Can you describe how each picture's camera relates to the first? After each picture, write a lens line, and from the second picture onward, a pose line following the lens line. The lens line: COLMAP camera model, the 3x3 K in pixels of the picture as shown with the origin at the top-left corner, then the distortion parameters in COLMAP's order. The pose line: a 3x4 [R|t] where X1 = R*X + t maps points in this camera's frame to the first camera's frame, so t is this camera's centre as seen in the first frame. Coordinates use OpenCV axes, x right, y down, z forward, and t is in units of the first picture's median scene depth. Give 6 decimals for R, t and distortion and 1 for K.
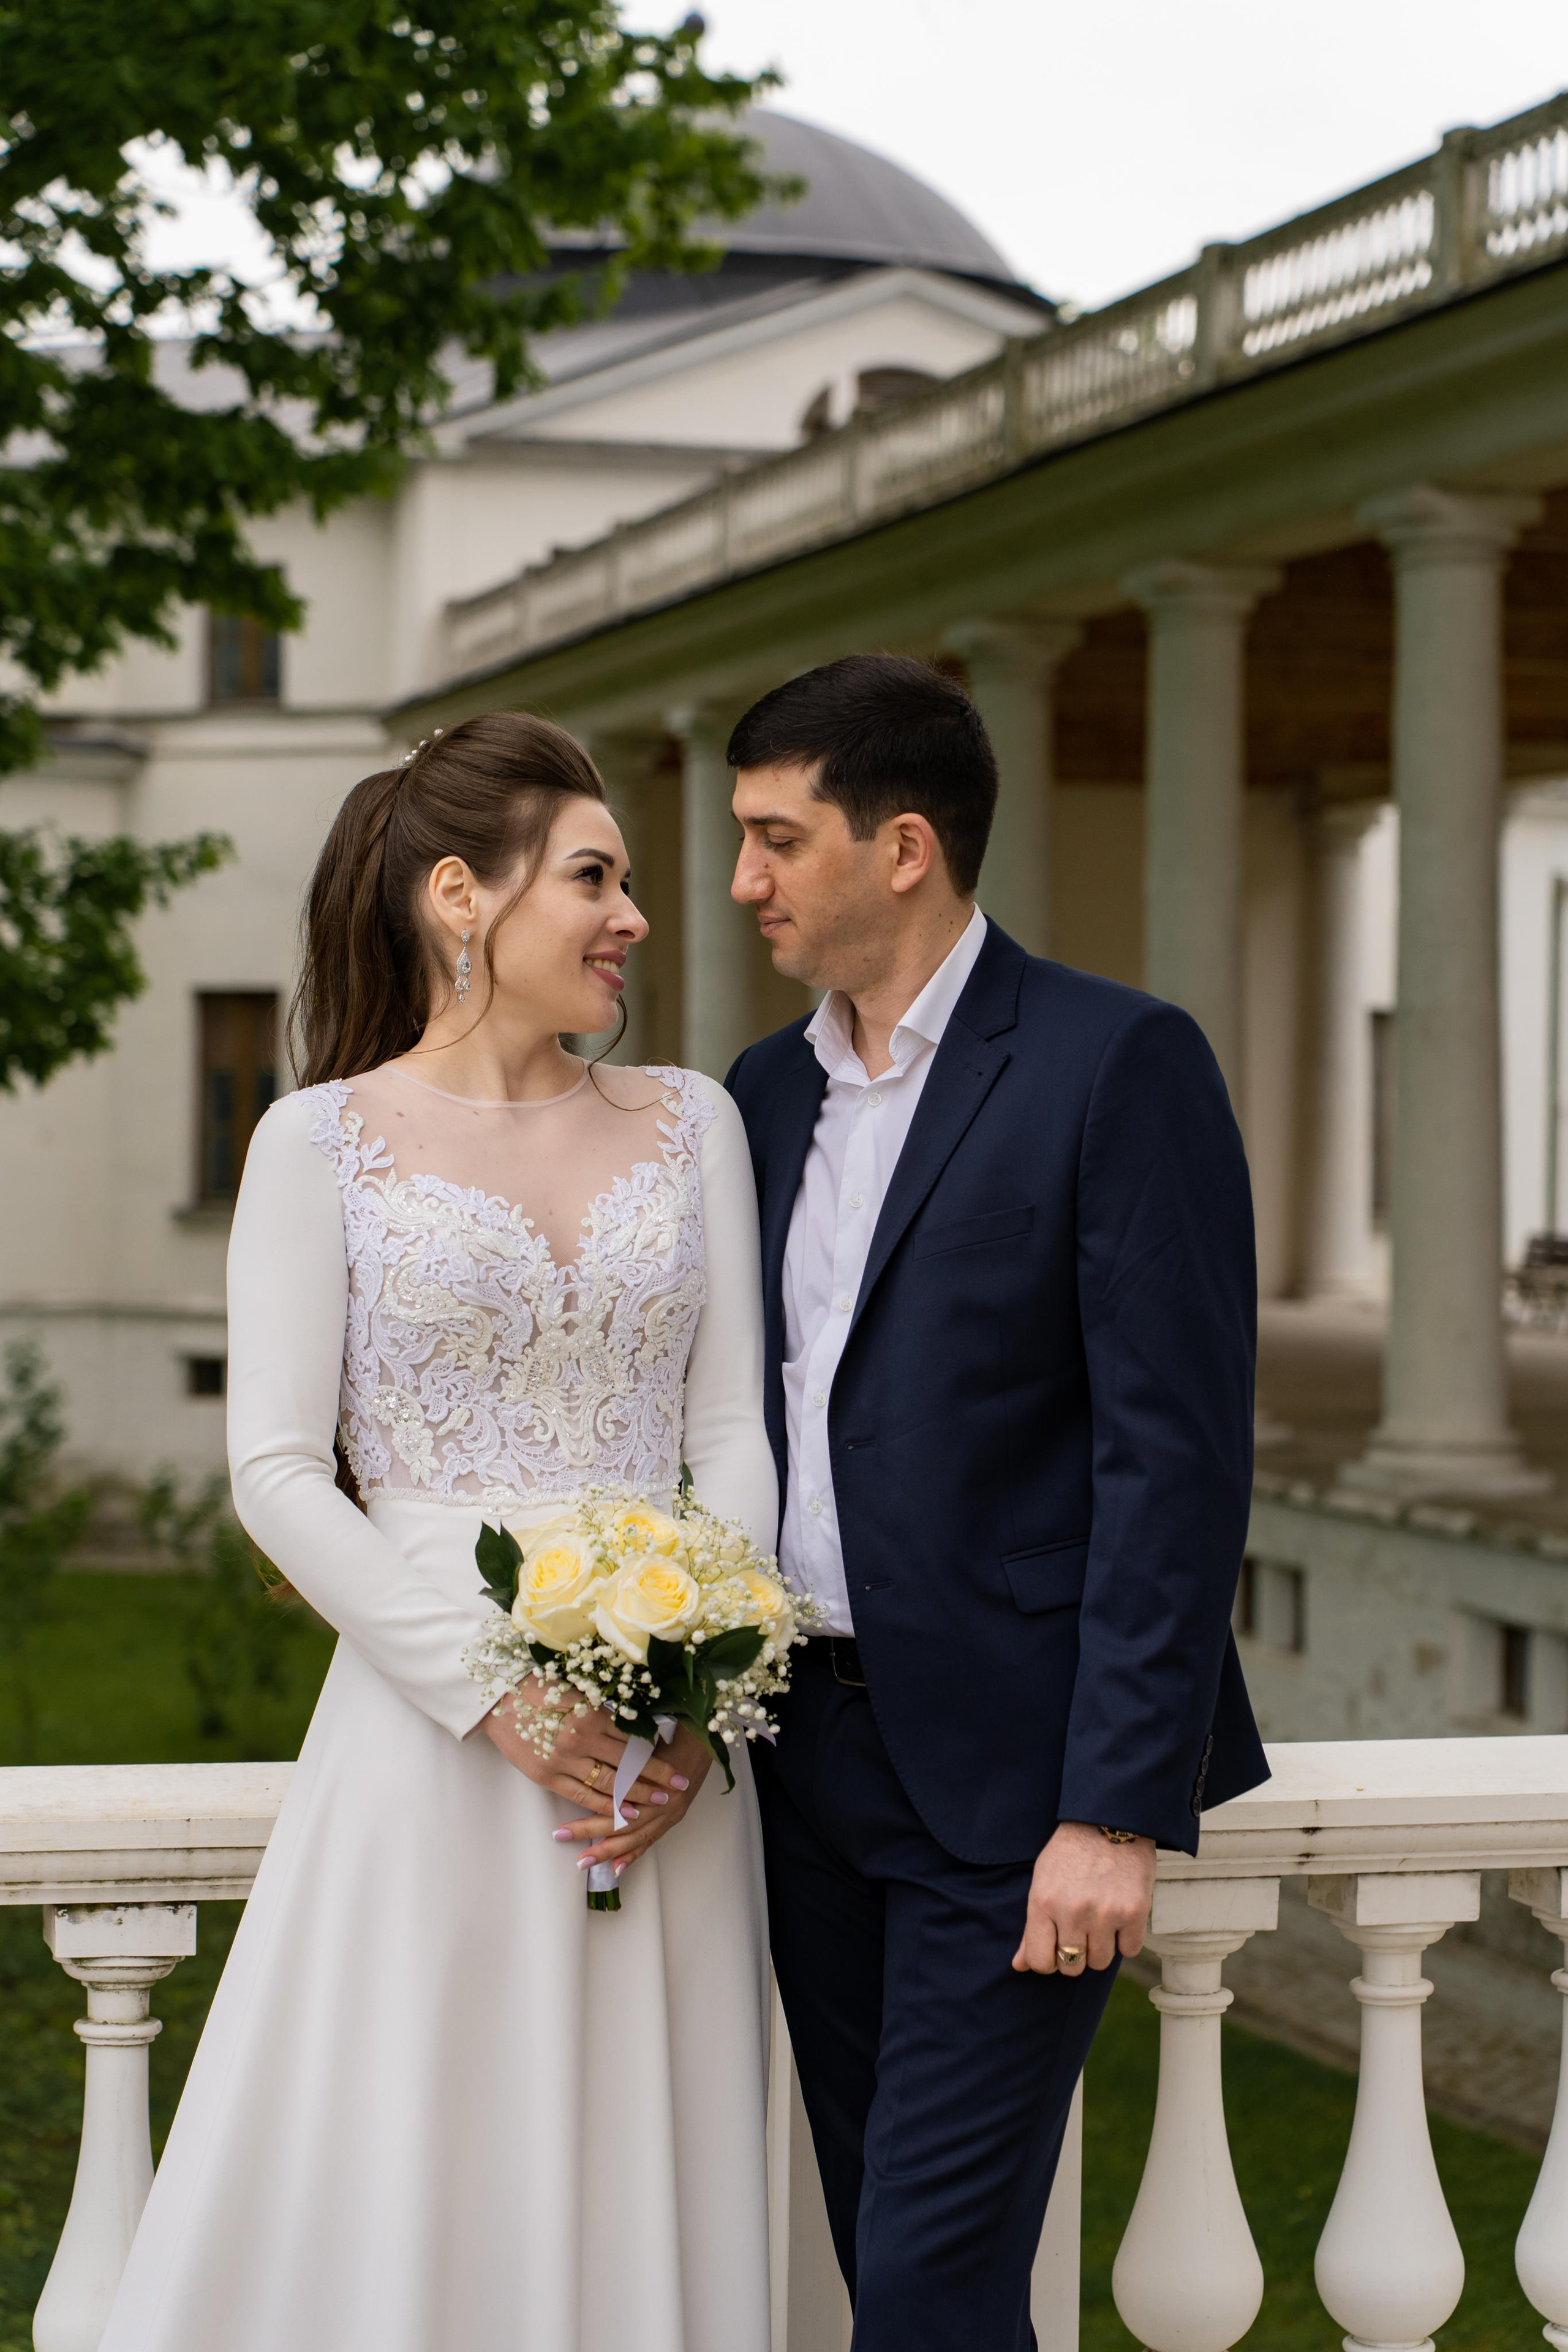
lens RADIAL K [[5111.6, 0, 780.7], [0, 5111.6, 1182.6], [0, 0, 1]] dist [0.009691, -0.641674]
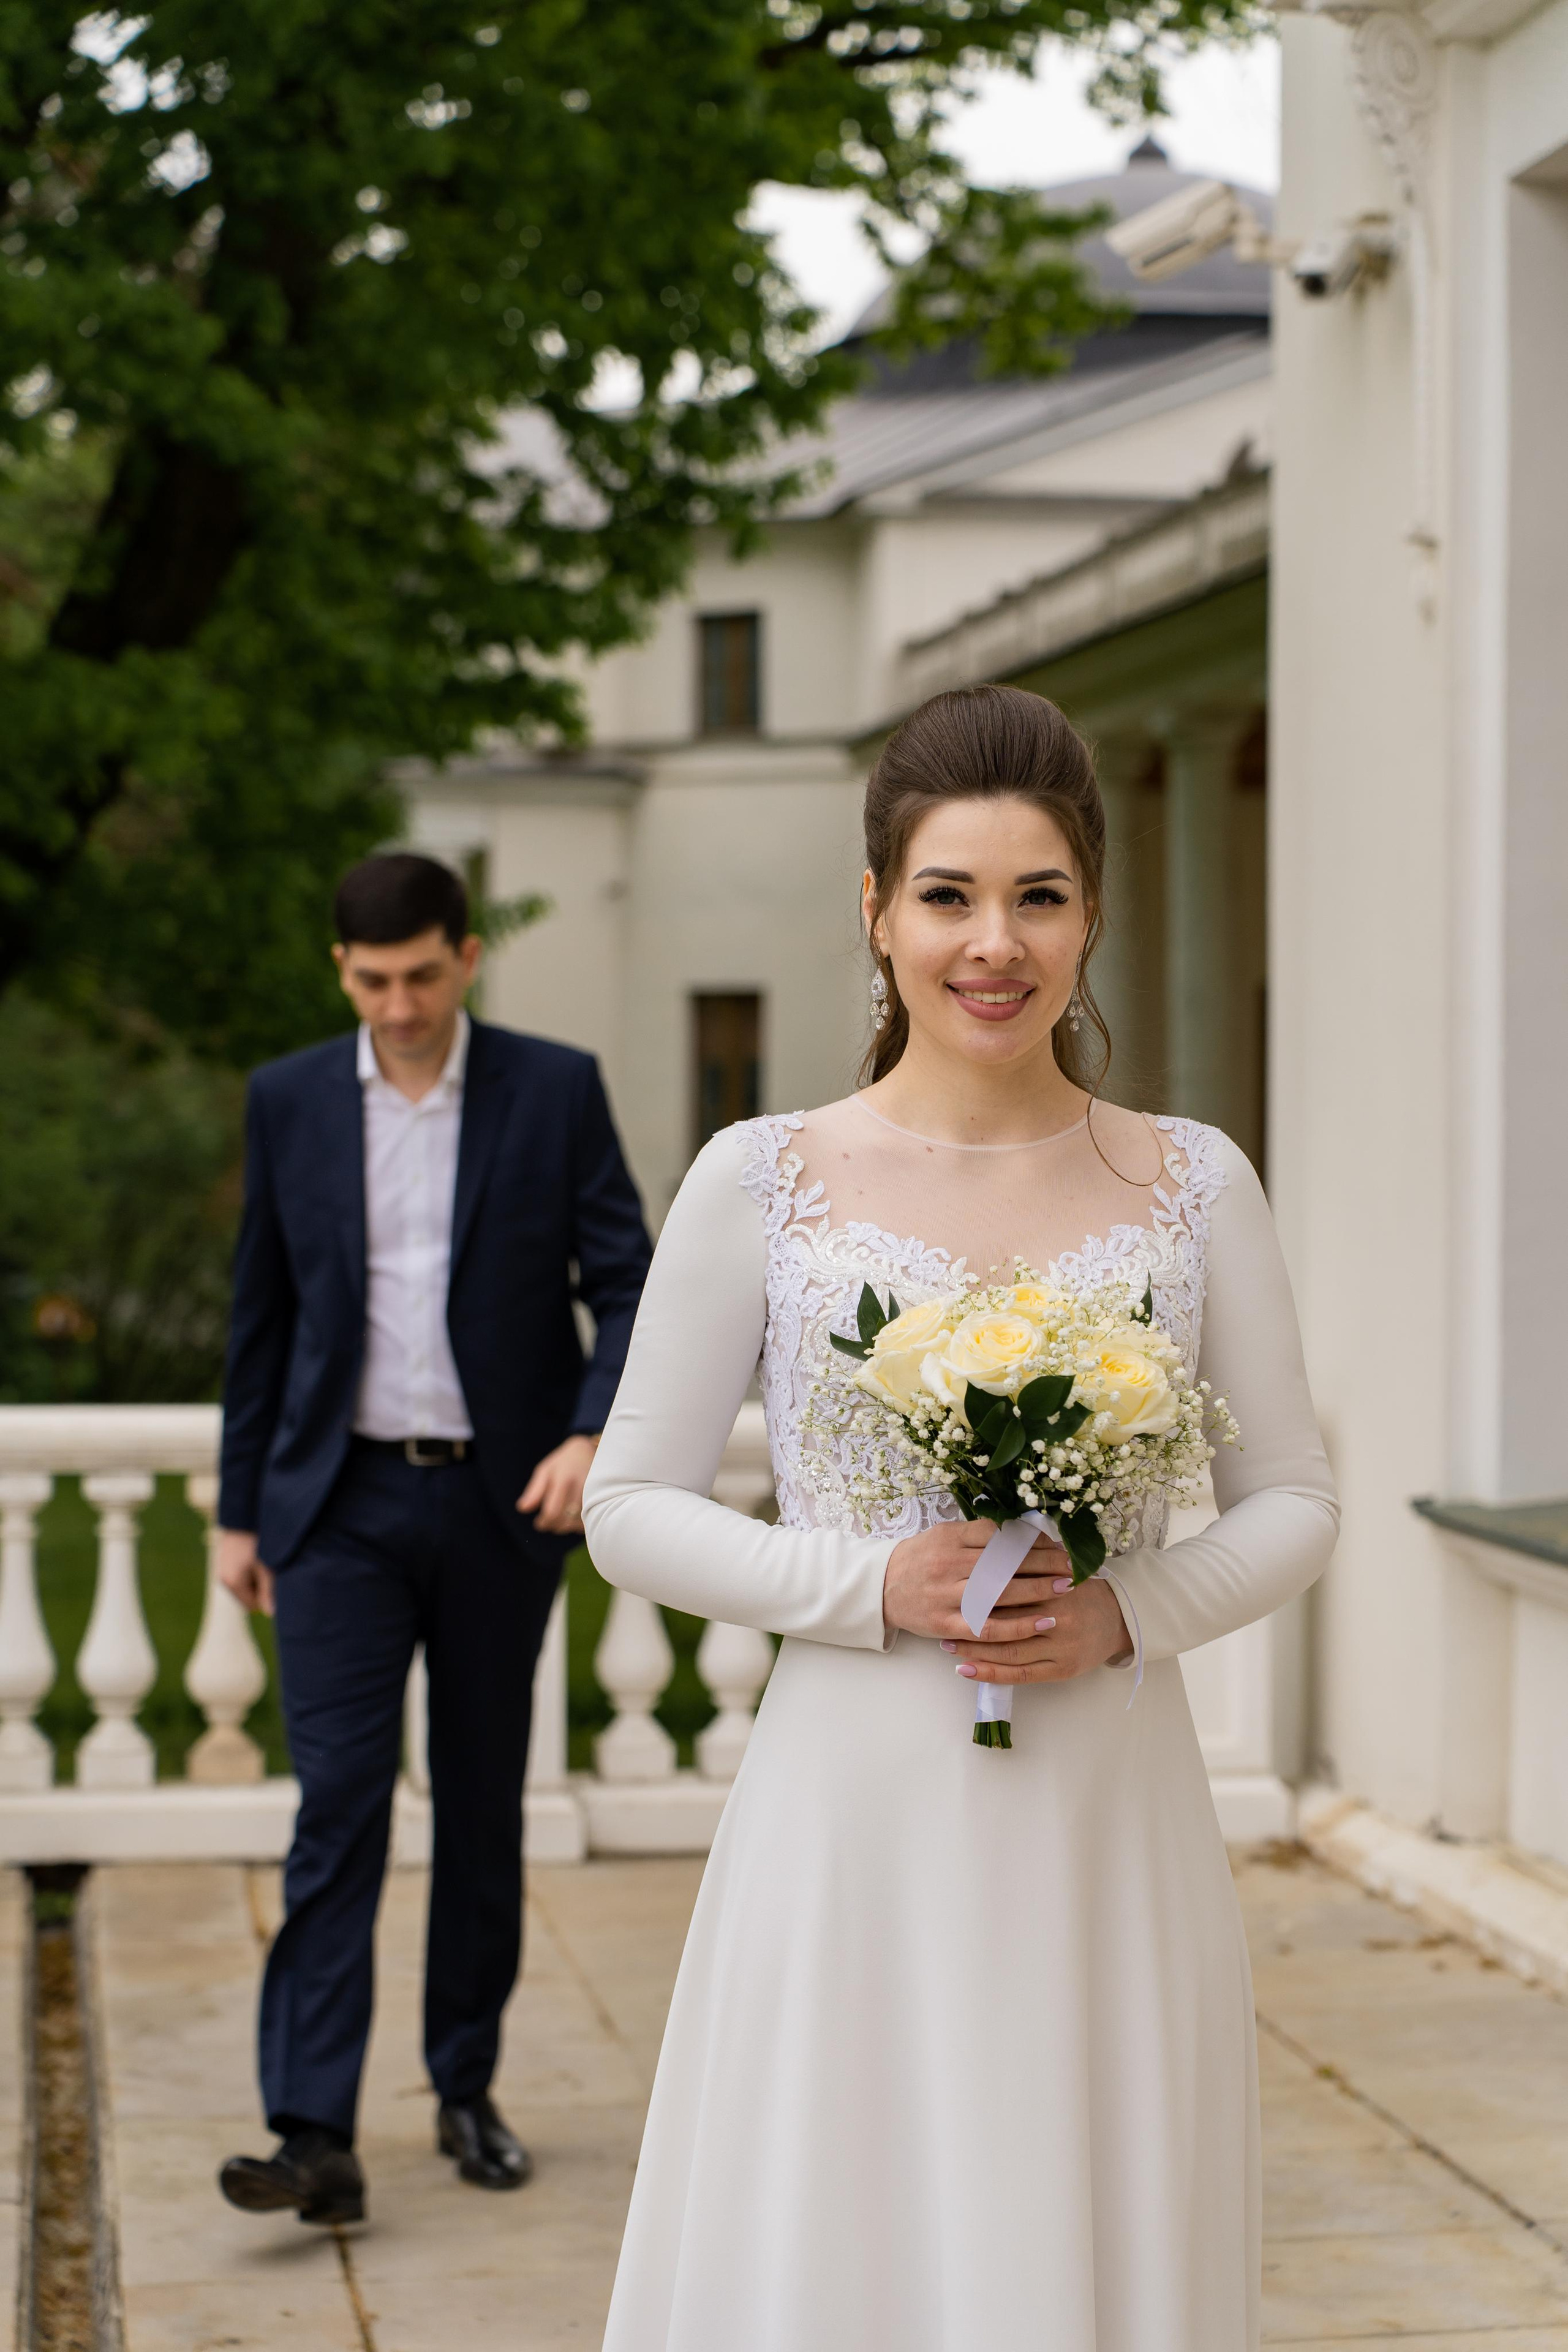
lens RADIAL K [[5111.6, 0, 780.7], [0, 5111.6, 1182.6], [0, 0, 1]] dist [0.009691, -0.641674]
pose [[0.992818, -0.008103, -0.119359, 0.072912], [0.008495, 0.999960, 0.002770, 0.001941], [0.119332, -0.003764, 0.992847, -0.200158]]
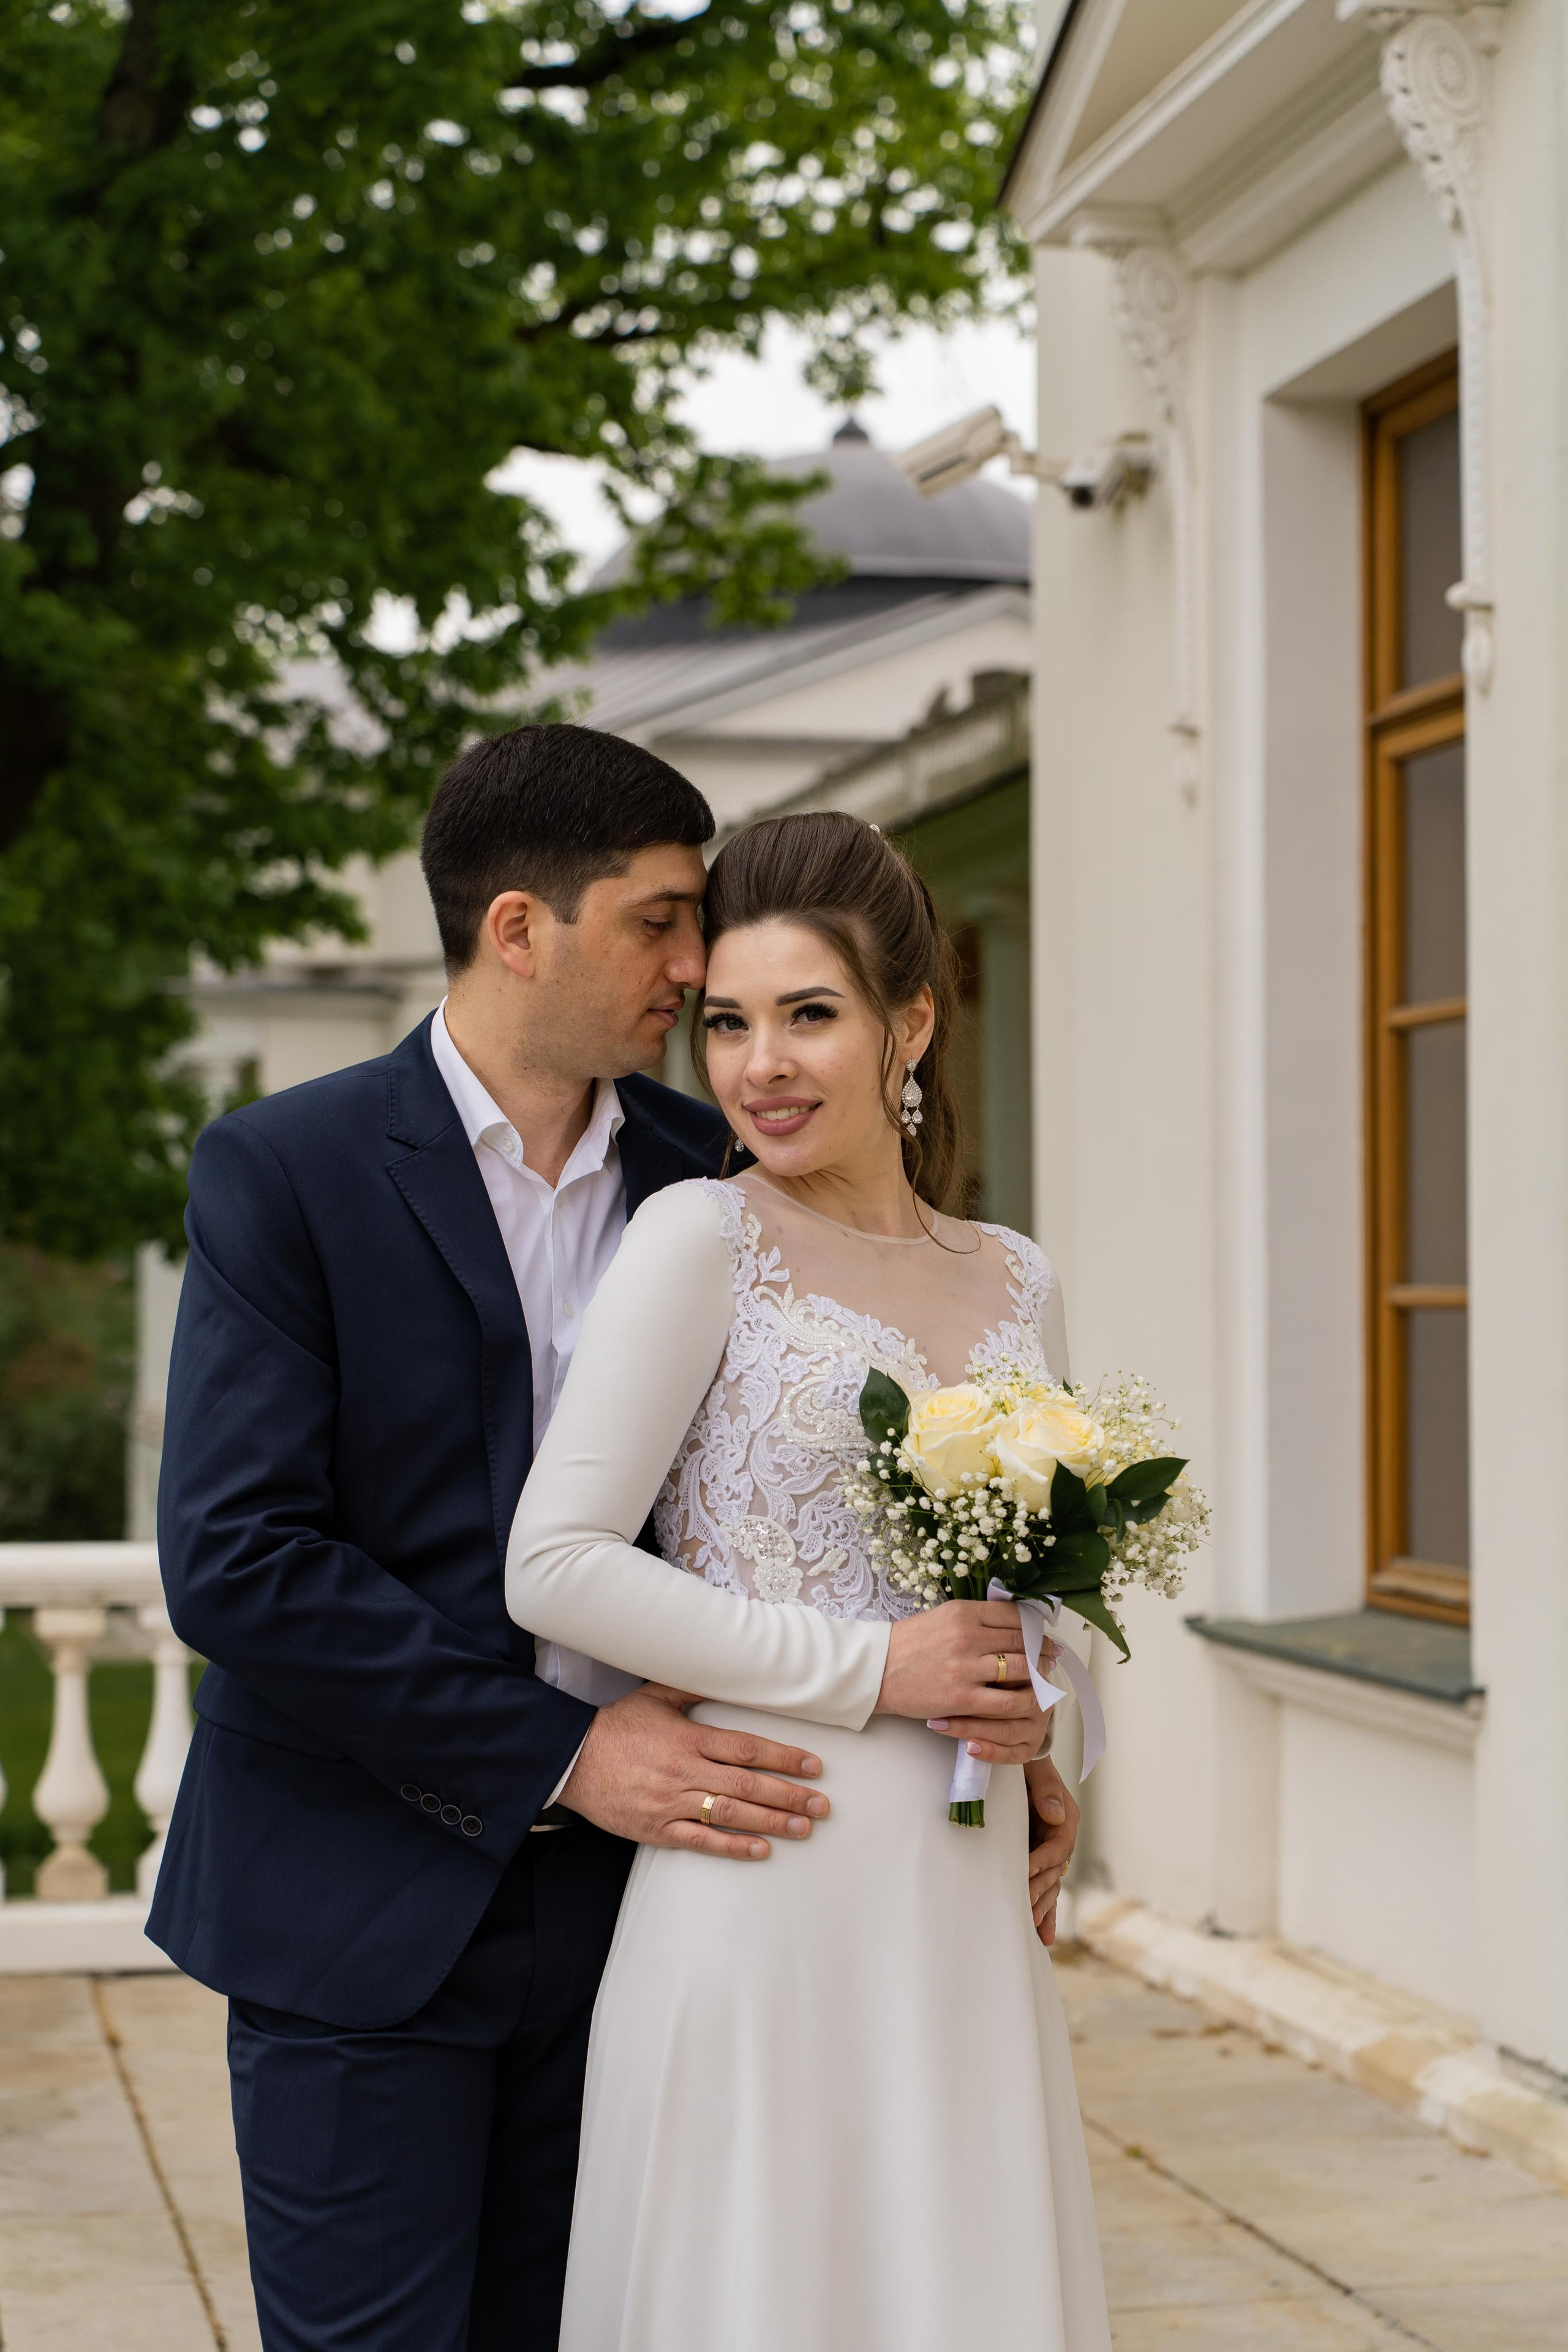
lens RADIAL K [[4612.6, 0, 786.8], [0, 4612.6, 1167.6], [0, 0, 1]] dist [-0.032289, -0.001616]
pose [[0.998029, -0.018322, -0.060015, 0.065613], [0.015981, 0.999101, -0.039264, 0.004725], [0.060680, 0.038228, 0.997425, -0.189335]]
